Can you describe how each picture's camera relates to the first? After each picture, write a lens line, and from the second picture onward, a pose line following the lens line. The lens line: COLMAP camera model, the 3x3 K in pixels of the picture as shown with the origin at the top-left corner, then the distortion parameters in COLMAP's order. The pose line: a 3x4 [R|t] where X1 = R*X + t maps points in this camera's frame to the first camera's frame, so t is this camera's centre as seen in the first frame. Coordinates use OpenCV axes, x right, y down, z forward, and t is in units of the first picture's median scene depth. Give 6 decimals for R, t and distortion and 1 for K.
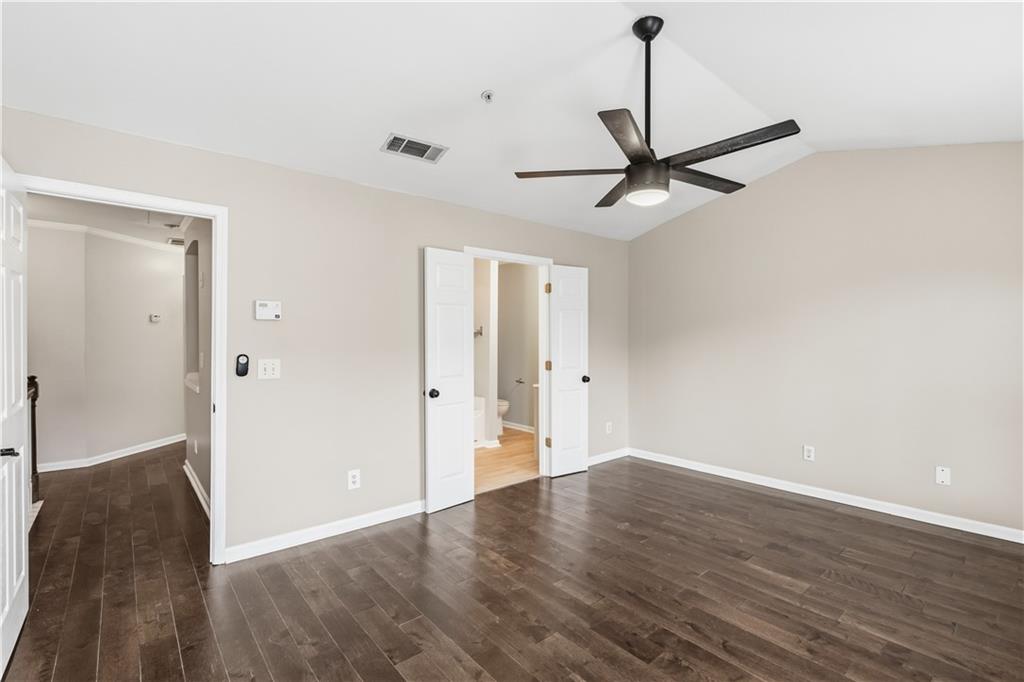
lens RADIAL K [[471.9, 0, 516.2], [0, 471.9, 342.0], [0, 0, 1]] dist [-0.009769, 0.000226]
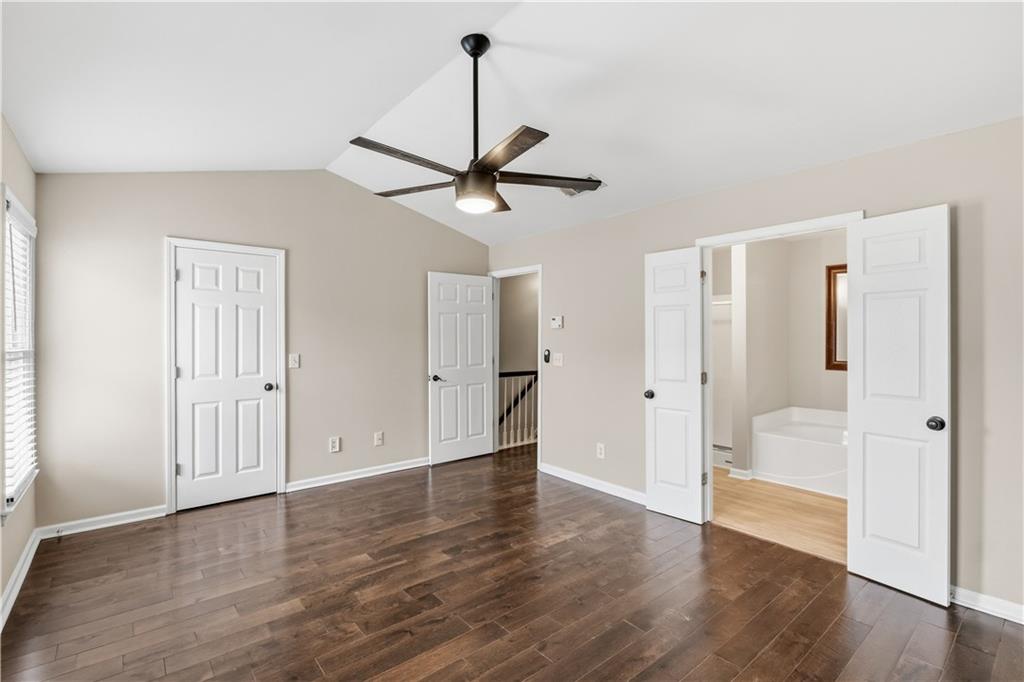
lens RADIAL K [[471.9, 0, 516.2], [0, 471.9, 342.0], [0, 0, 1]] dist [-0.009769, 0.000226]
pose [[-0.019442, 0.007493, -0.999783, 1.104133], [-0.012991, 0.999886, 0.007746, -0.013383], [0.999727, 0.013139, -0.019342, 0.929465]]
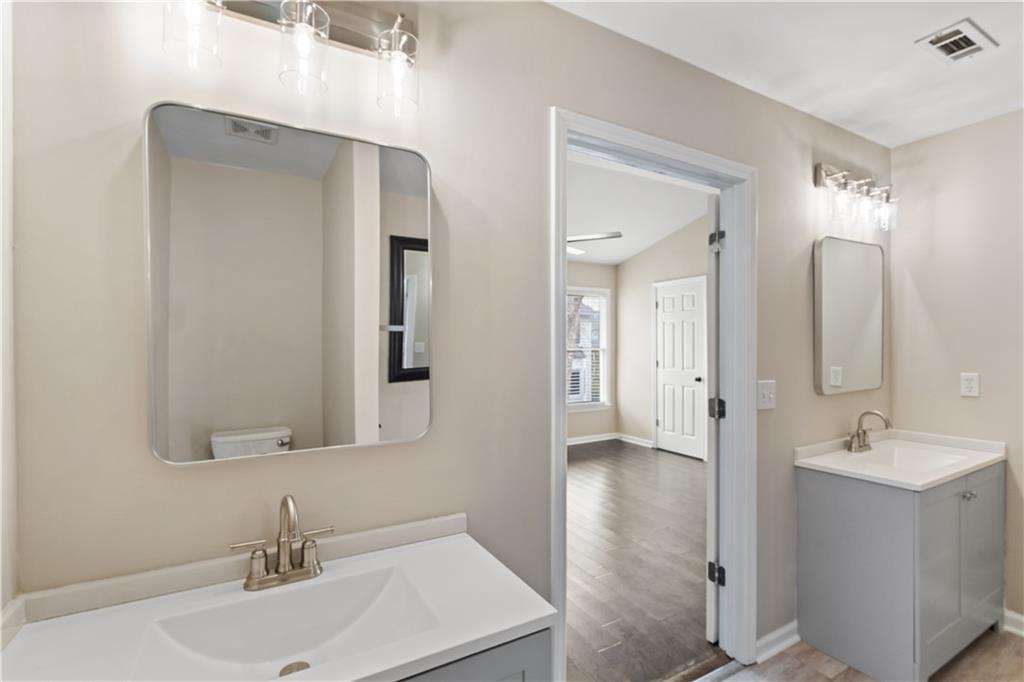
lens RADIAL K [[471.9, 0, 516.2], [0, 471.9, 342.0], [0, 0, 1]] dist [-0.009769, 0.000226]
pose [[-0.981964, 0.000433, 0.189069, 0.039298], [0.003706, 0.999849, 0.016959, -0.045794], [-0.189034, 0.017354, -0.981817, 2.218354]]
